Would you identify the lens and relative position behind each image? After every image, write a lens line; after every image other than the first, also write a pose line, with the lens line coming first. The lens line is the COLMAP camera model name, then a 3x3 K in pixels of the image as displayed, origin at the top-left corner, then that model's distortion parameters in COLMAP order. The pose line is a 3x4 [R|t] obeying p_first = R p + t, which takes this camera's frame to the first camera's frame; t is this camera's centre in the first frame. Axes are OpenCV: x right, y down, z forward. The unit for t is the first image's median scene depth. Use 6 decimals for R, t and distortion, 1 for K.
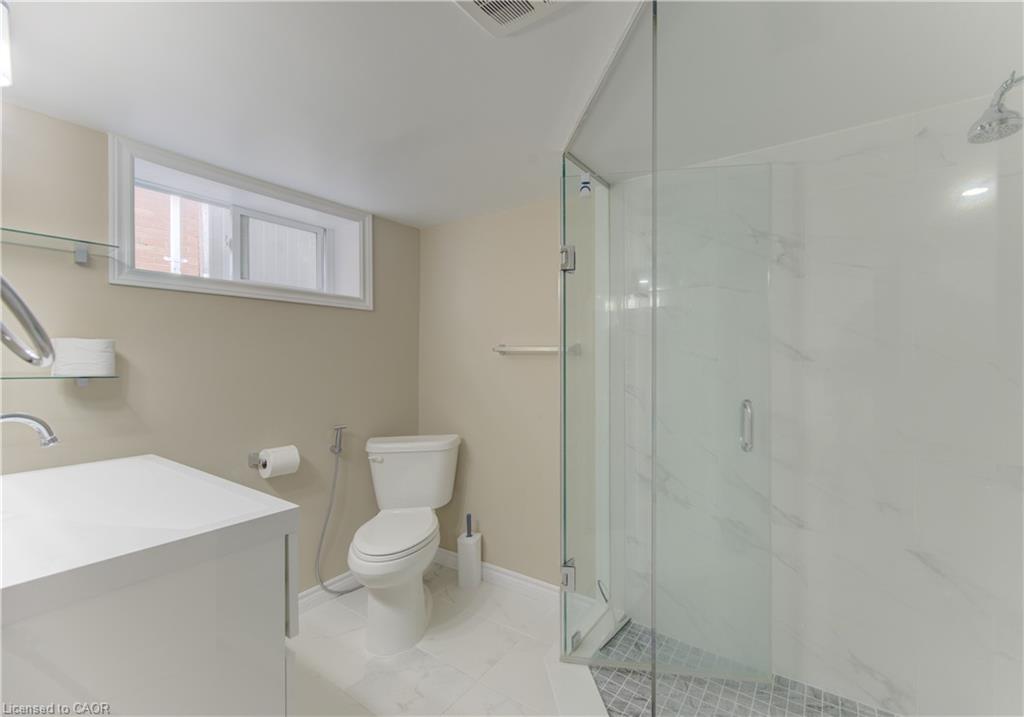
lens RADIAL K [[422.4, 0, 511.8], [0, 422.4, 359.6], [0, 0, 1]] dist [0.000585, 0.000011]
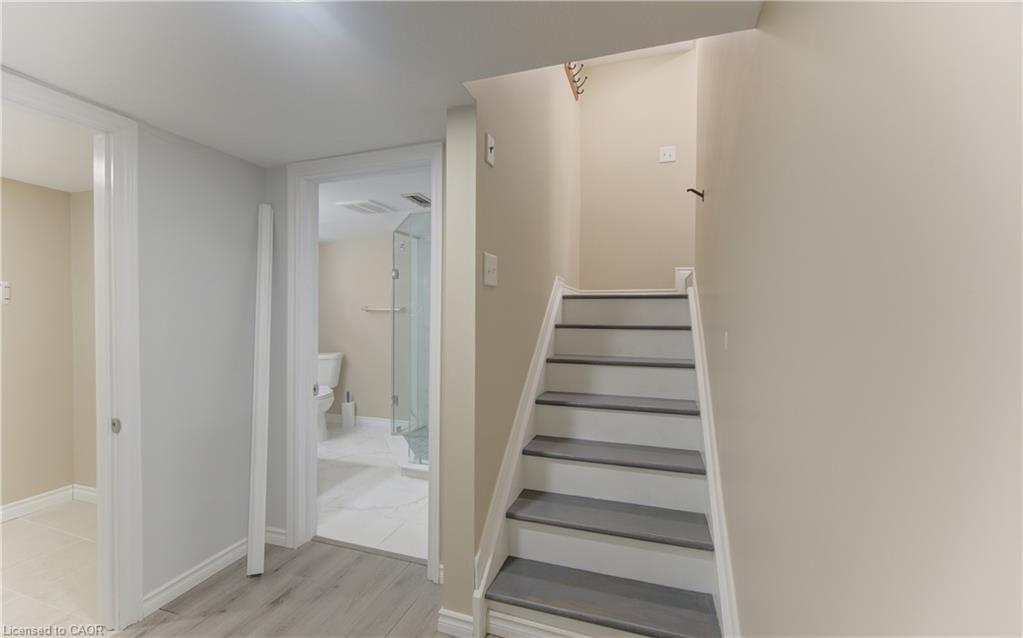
lens RADIAL K [[371.8, 0, 522.0], [0, 371.8, 319.0], [0, 0, 1]] dist [-0.009471, -0.000053]
pose [[0.931223, 0.006022, 0.364399, 0.023350], [-0.007358, 0.999970, 0.002279, 0.014698], [-0.364374, -0.004803, 0.931240, -0.961046]]
